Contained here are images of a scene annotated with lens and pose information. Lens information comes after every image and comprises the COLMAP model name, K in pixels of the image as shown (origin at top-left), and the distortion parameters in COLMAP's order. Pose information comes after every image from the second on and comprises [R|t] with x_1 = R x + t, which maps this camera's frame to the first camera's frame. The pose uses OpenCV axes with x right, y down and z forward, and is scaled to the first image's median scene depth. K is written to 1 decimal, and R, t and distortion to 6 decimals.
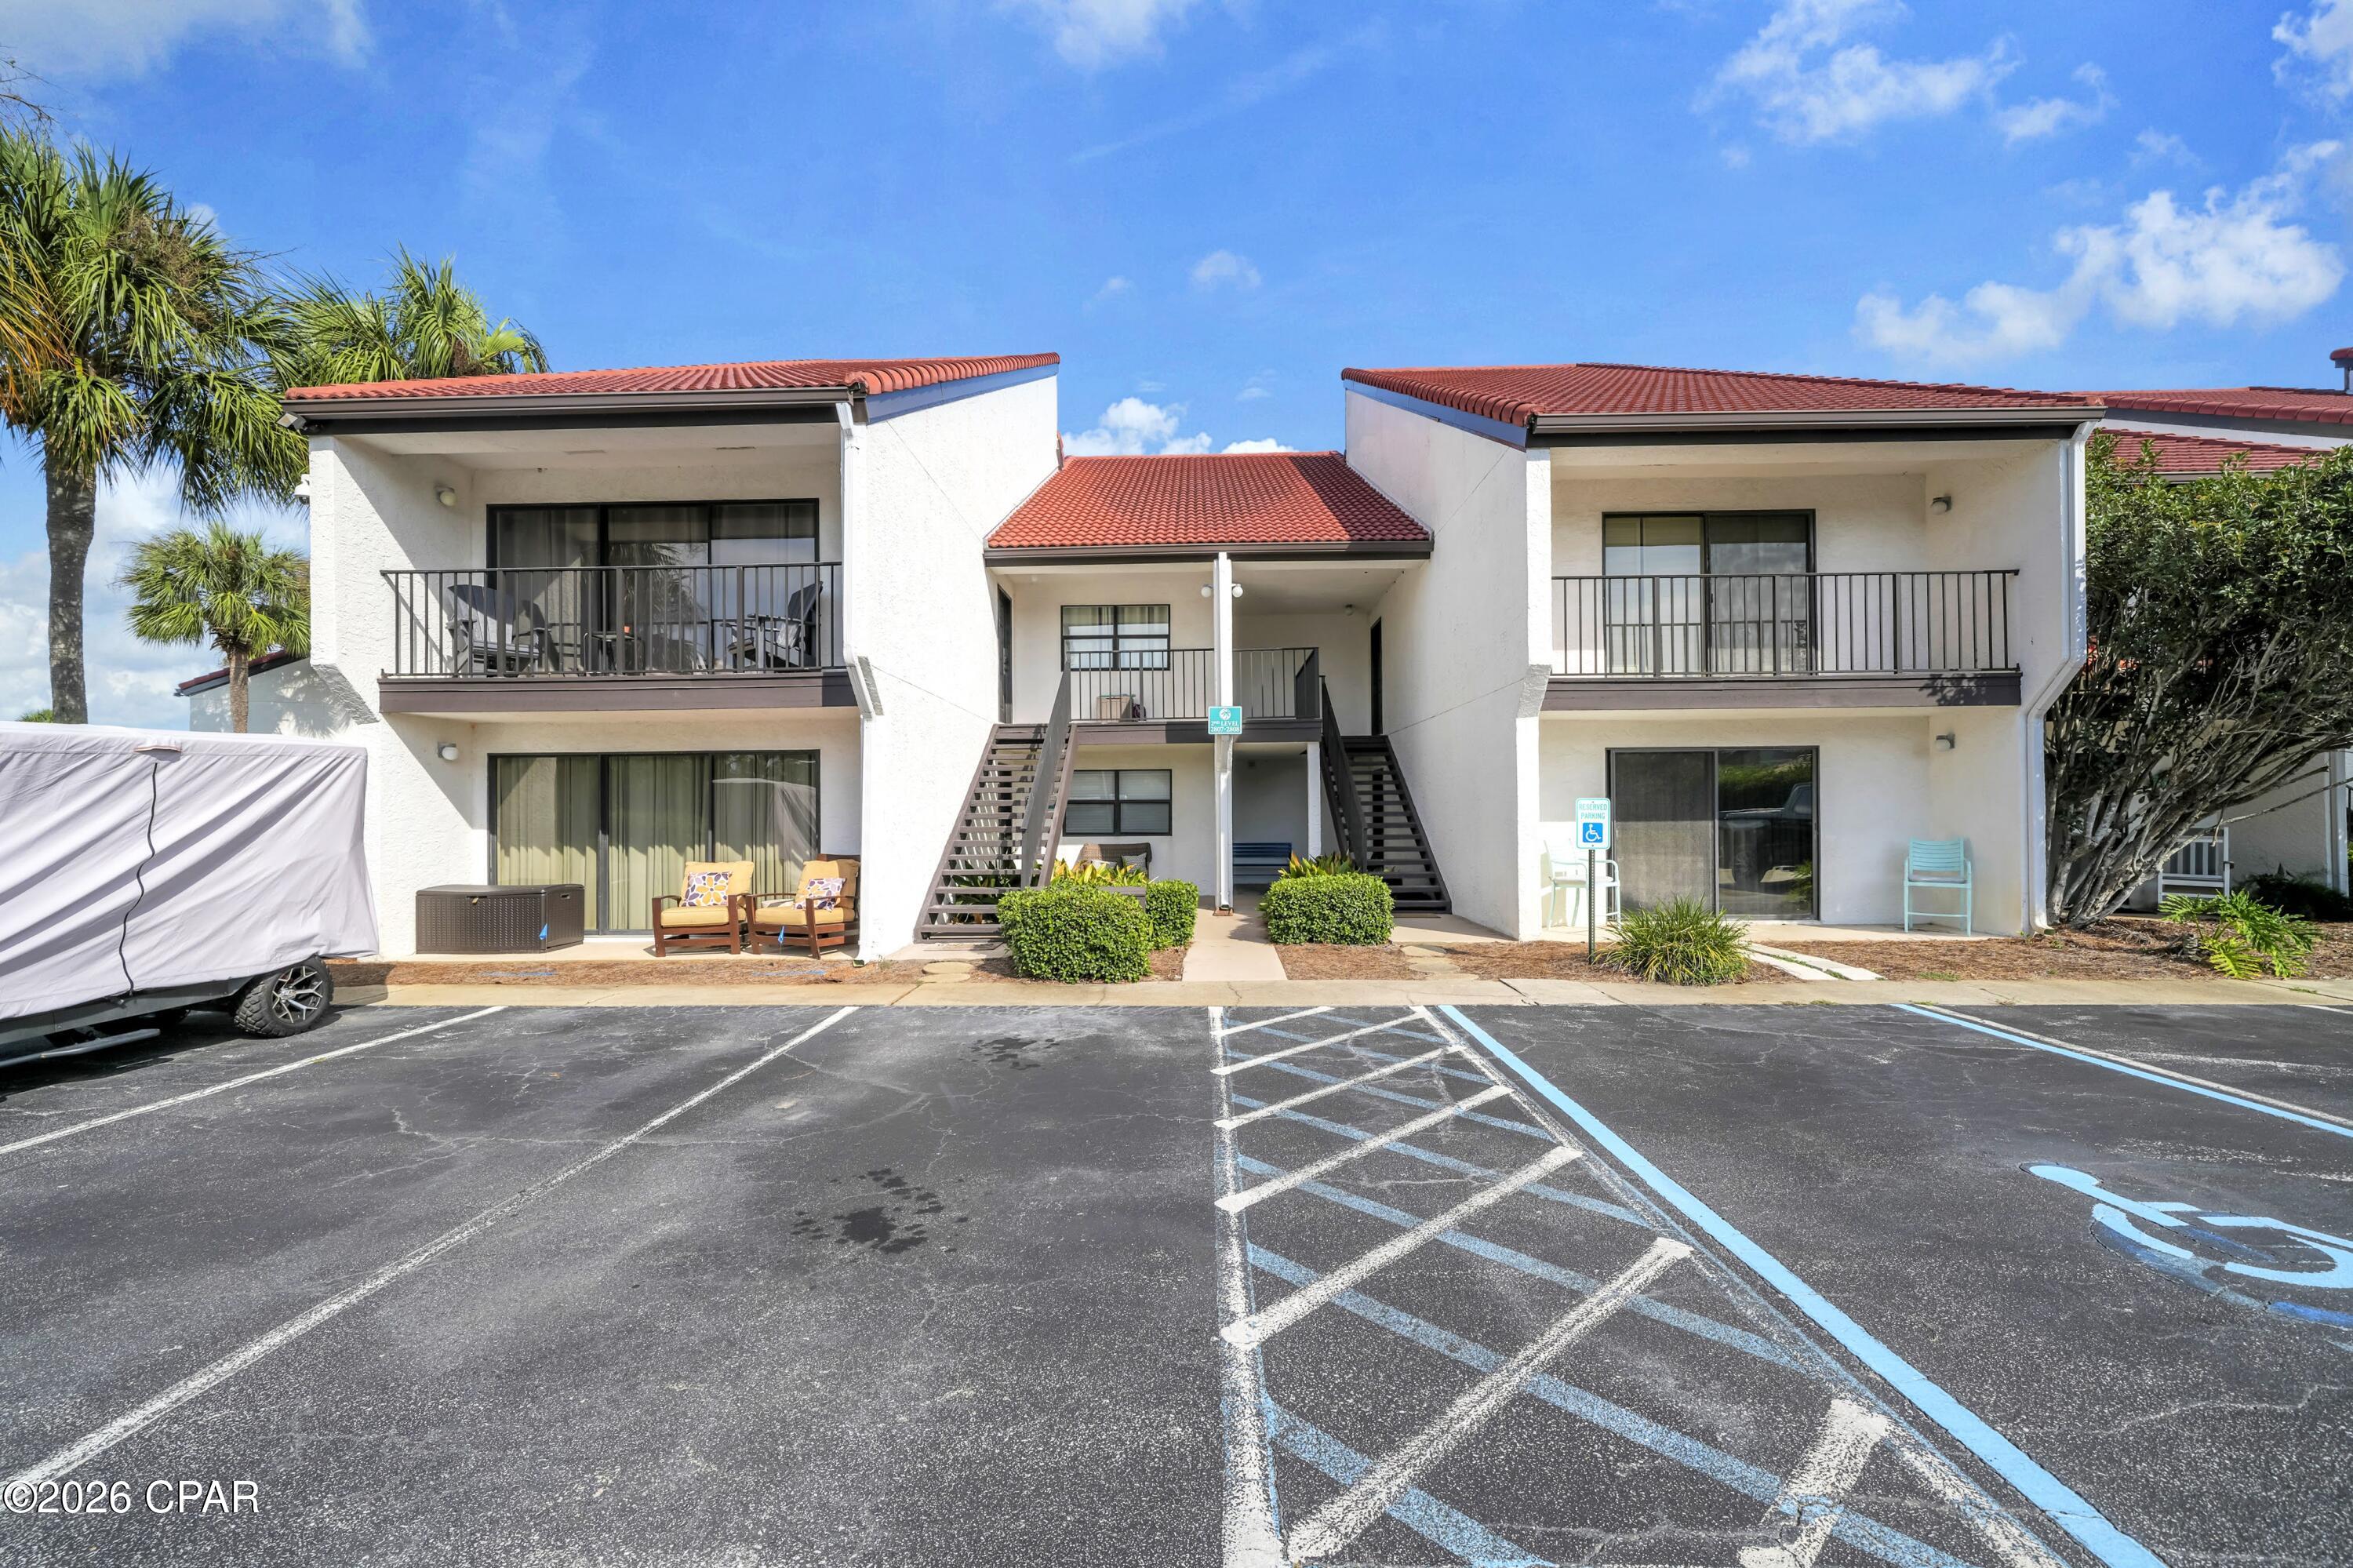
lens RADIAL K [[982.4, 0, 1172.9], [0, 982.4, 804.8], [0, 0, 1]] dist [-0.000164, 0.000377]
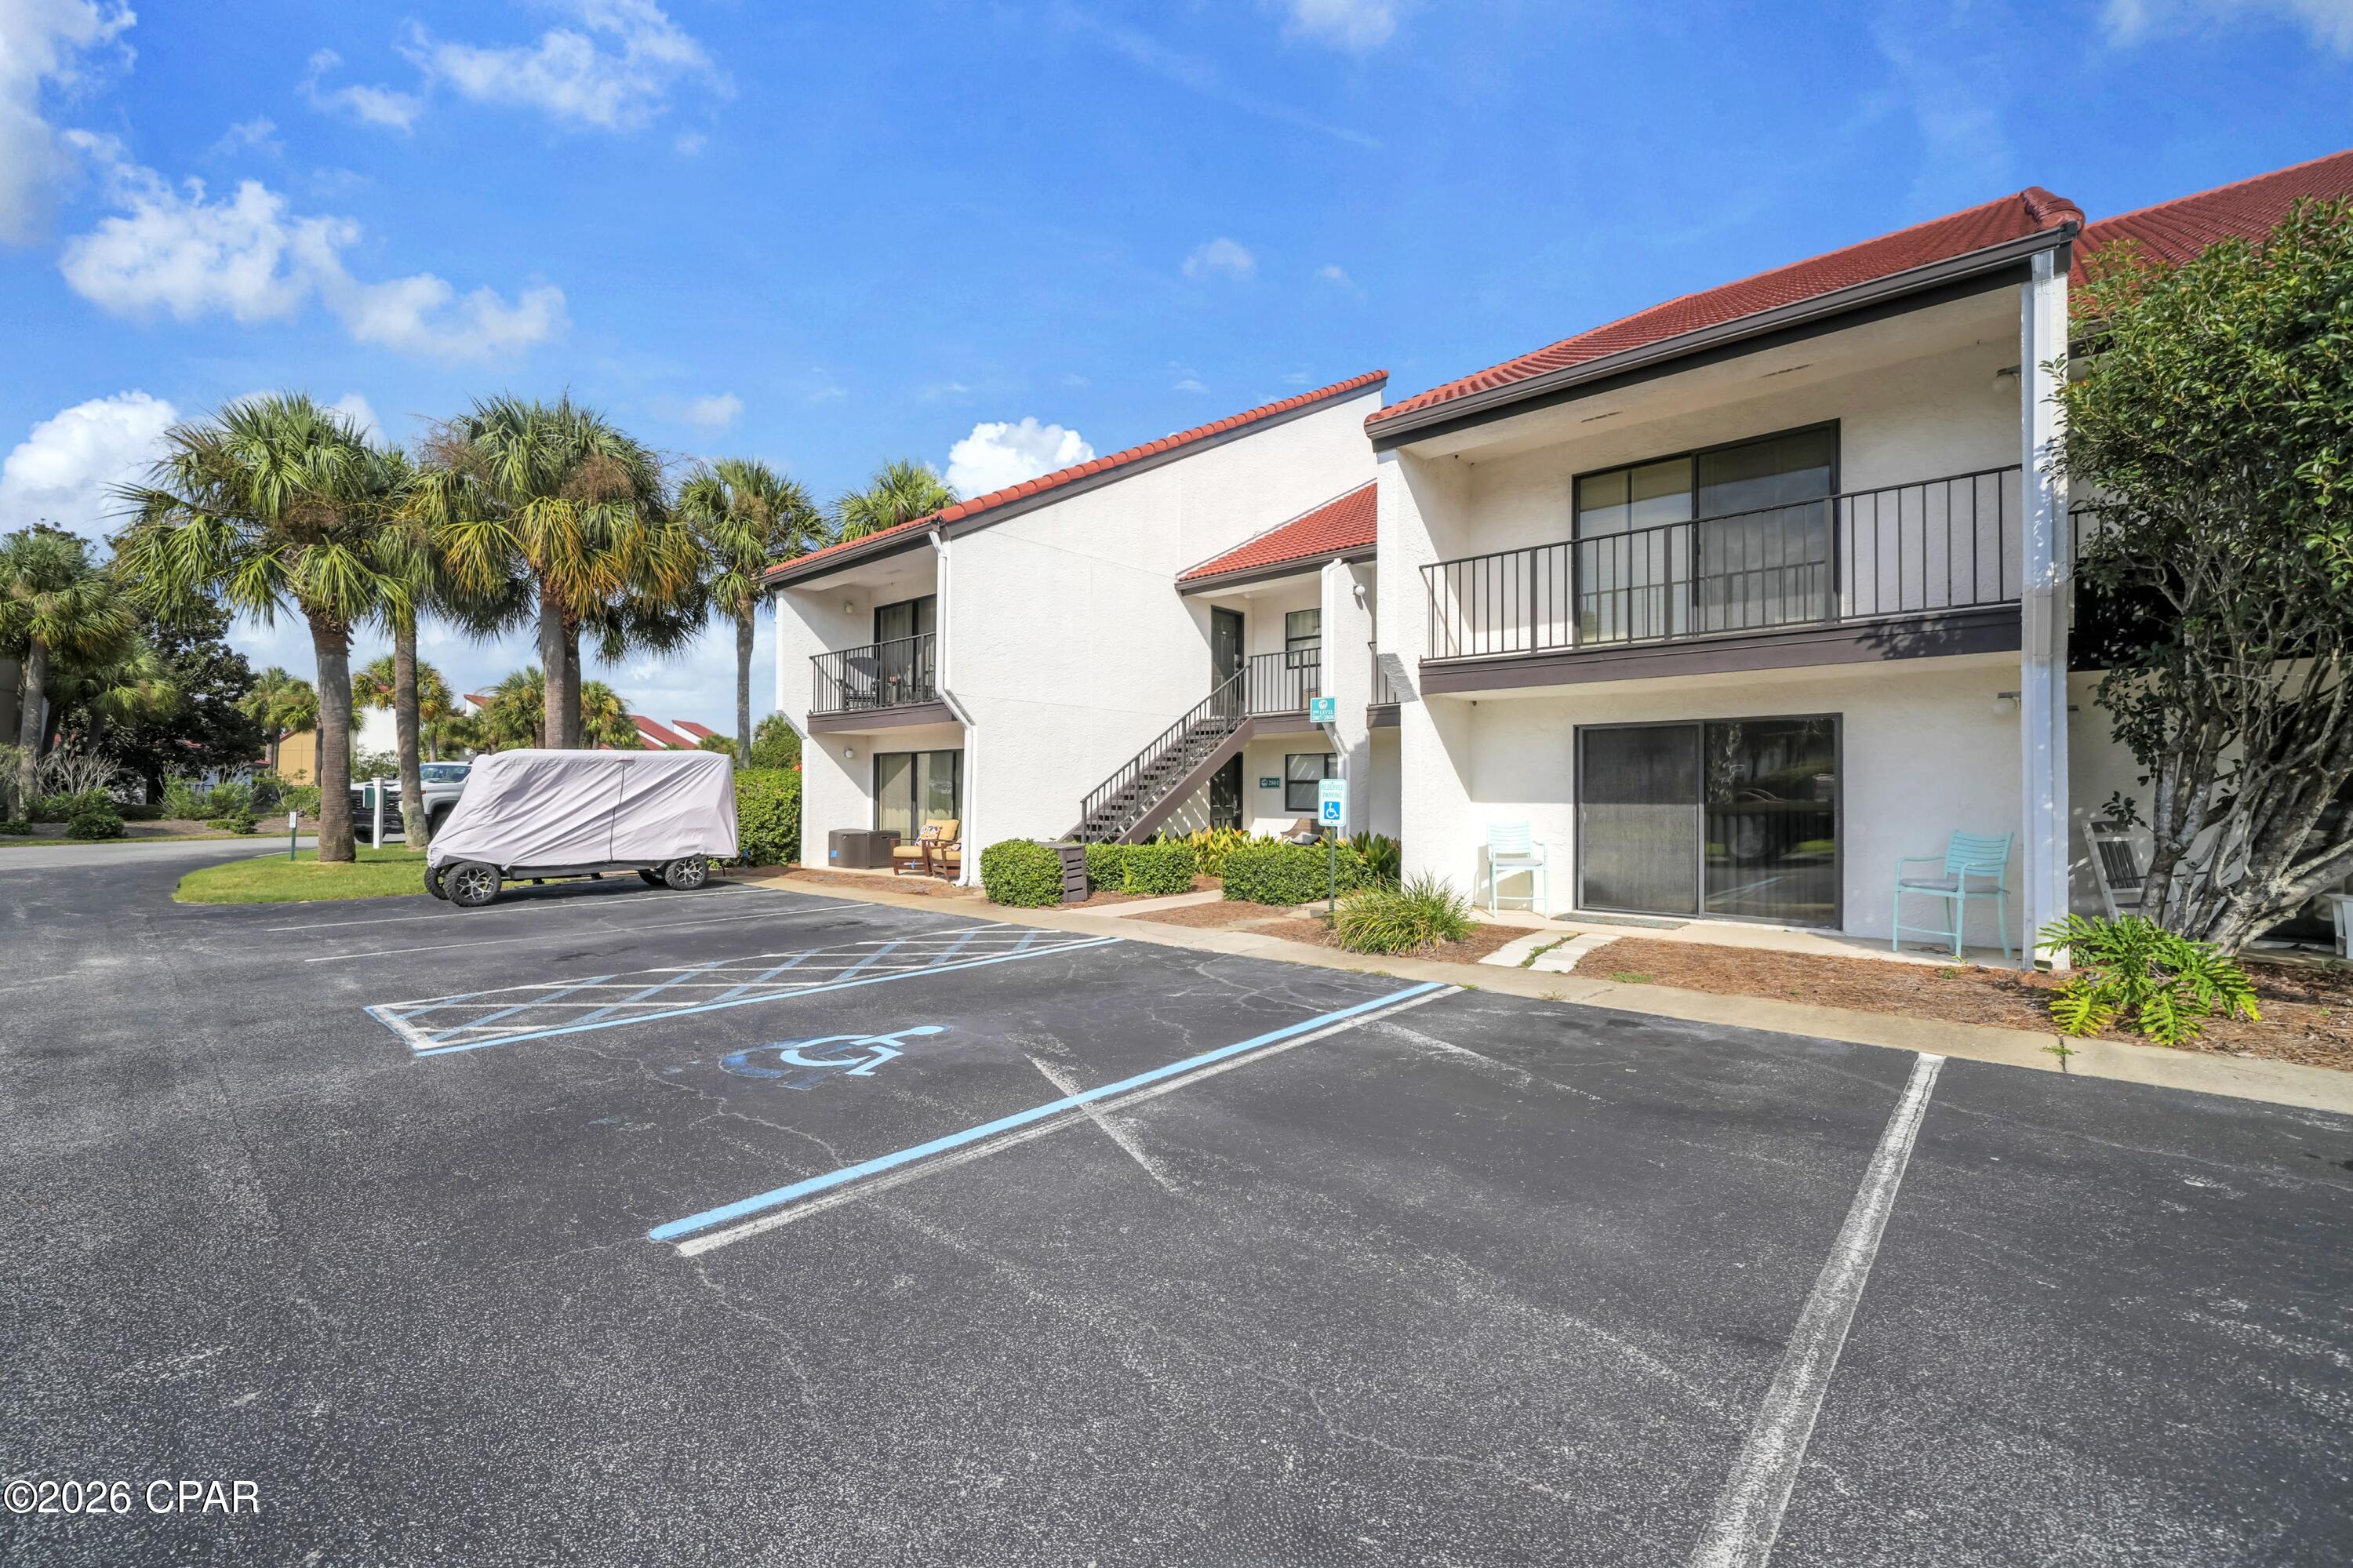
lens RADIAL K [[973.0, 0, 1165.4], [0, 973.0, 775.3], [0, 0, 1]] dist [0.000053, 0.000132]
pose [[0.758715, -0.003210, -0.651415, 0.802131], [-0.001401, 0.999978, -0.006559, -0.003034], [0.651422, 0.005889, 0.758693, 0.040729]]
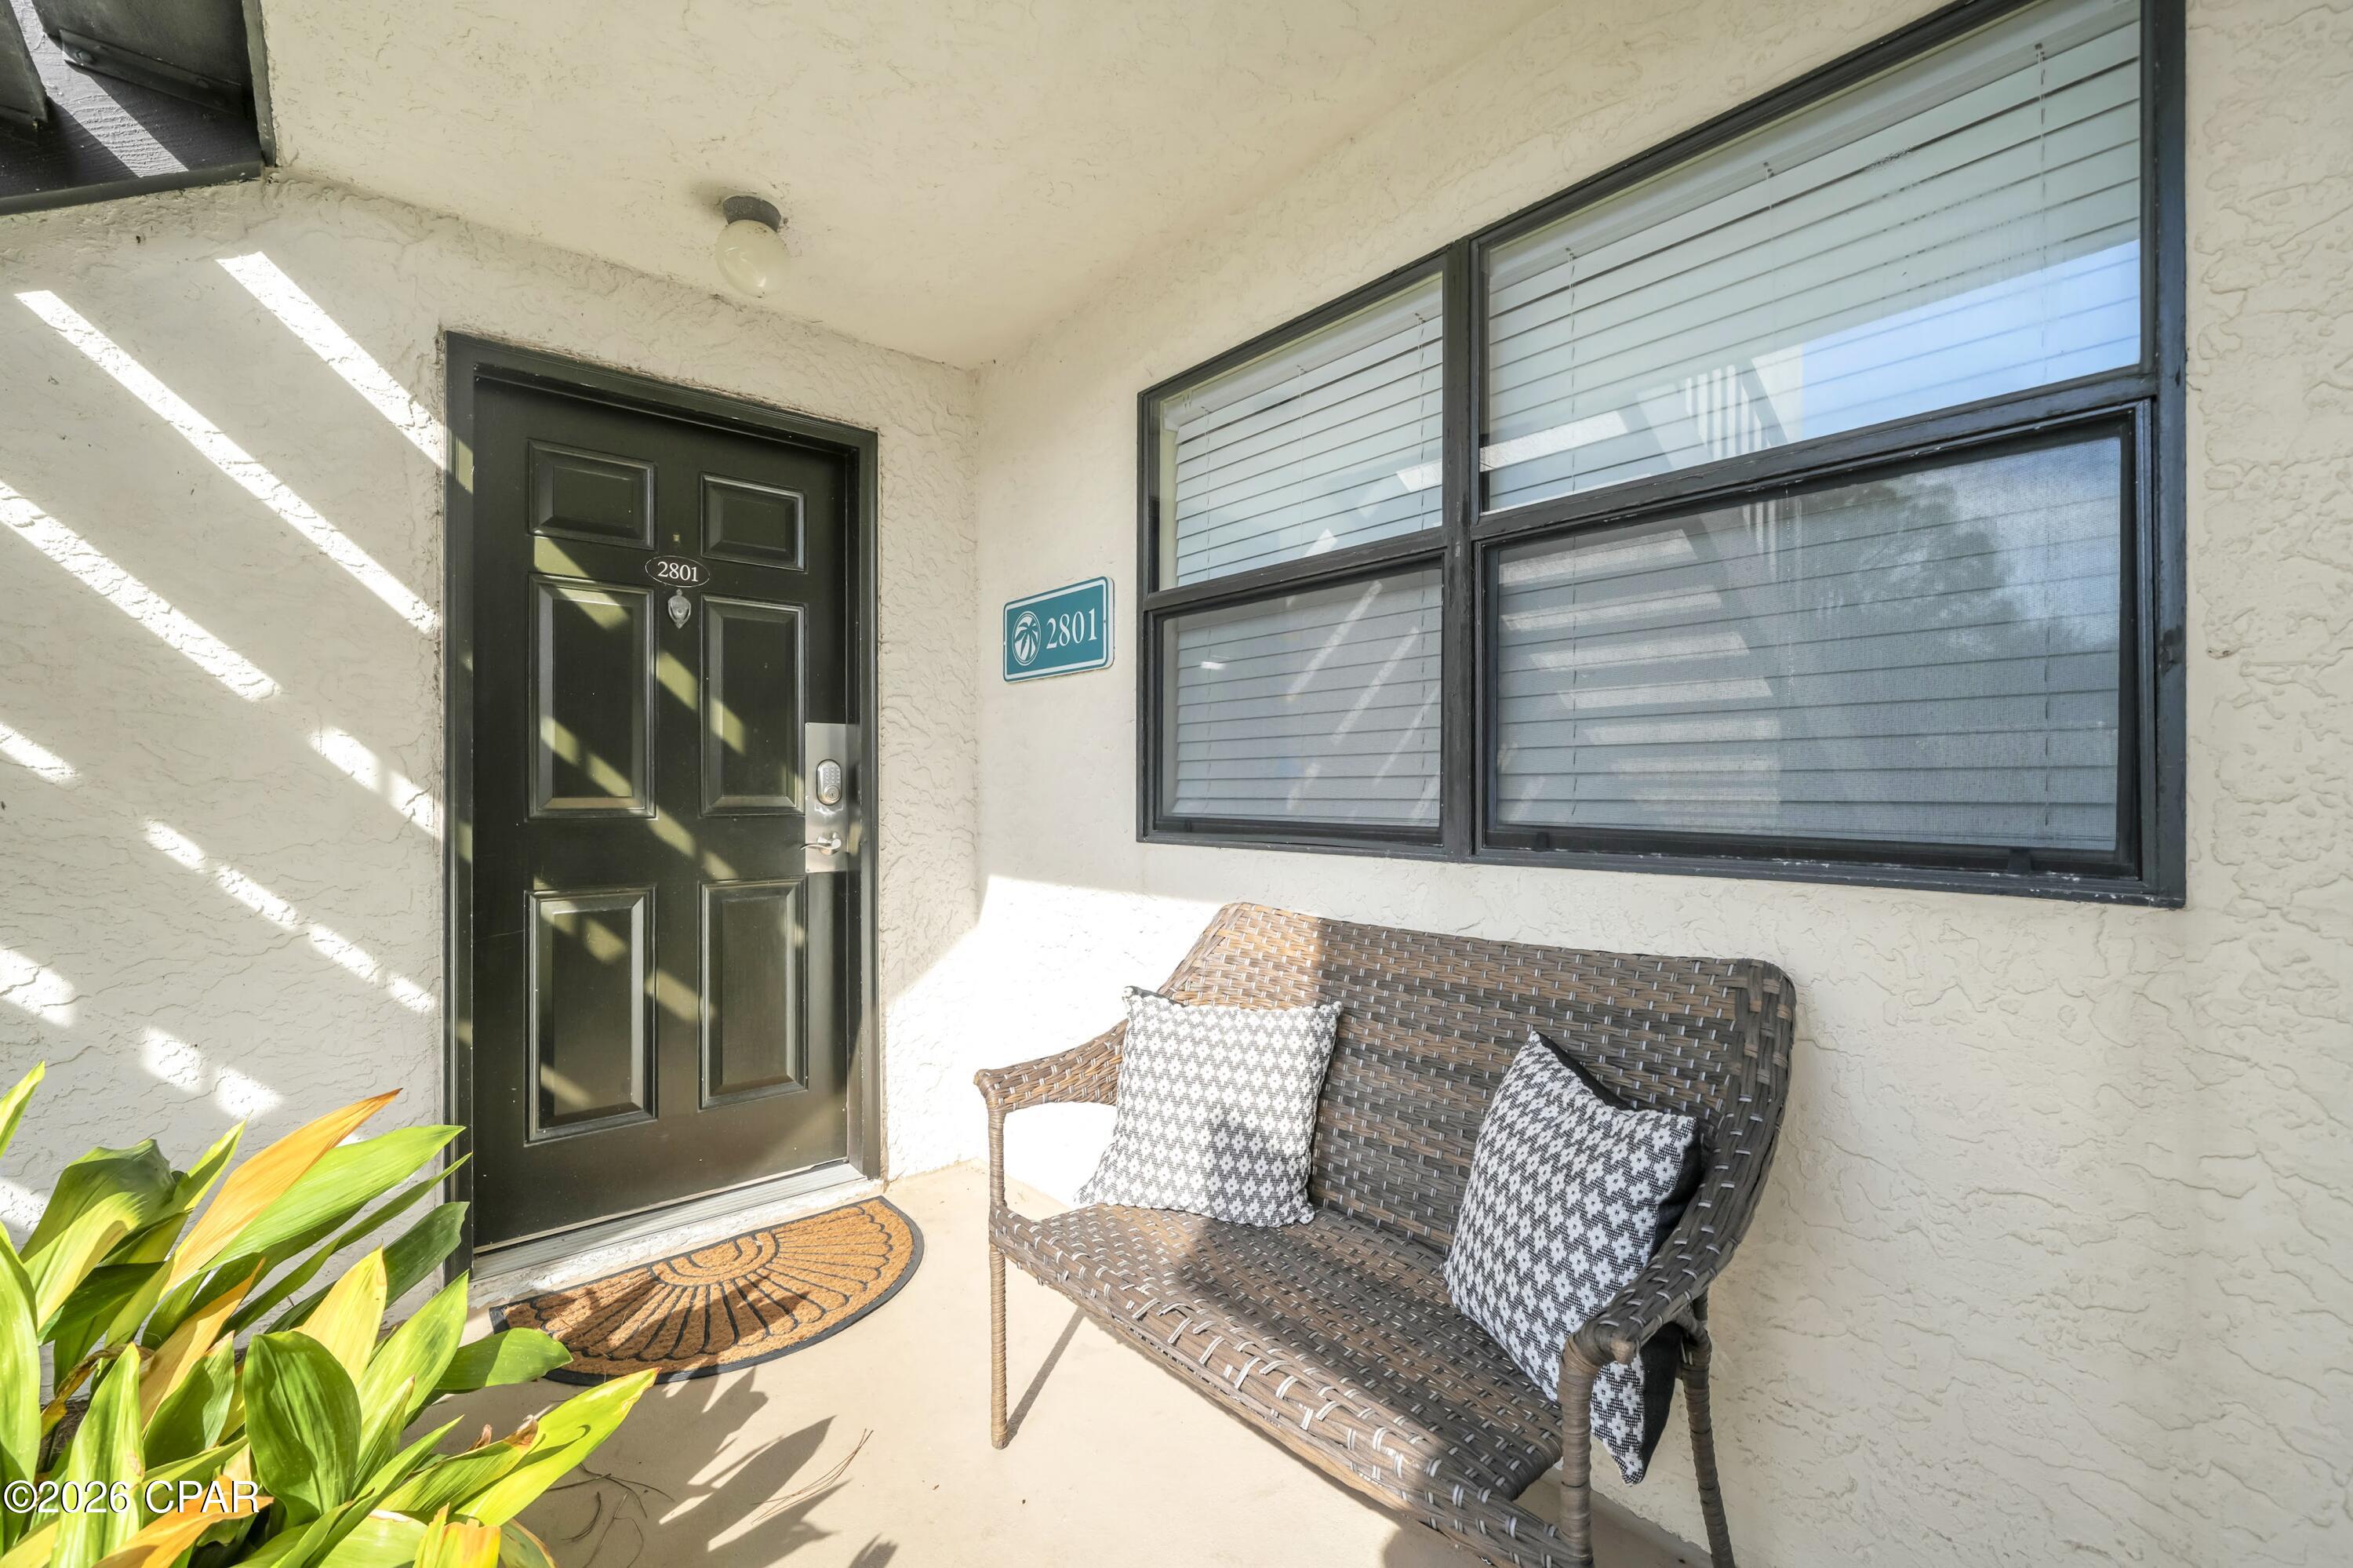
lens RADIAL K [[973.0, 0, 1165.4], [0, 973.0, 775.3], [0, 0, 1]] dist [0.000053, 0.000132]
pose [[0.677332, -0.003531, -0.735669, -0.000678], [0.005109, 0.999987, -0.000096, 0.034971], [0.735660, -0.003693, 0.677341, 1.352941]]
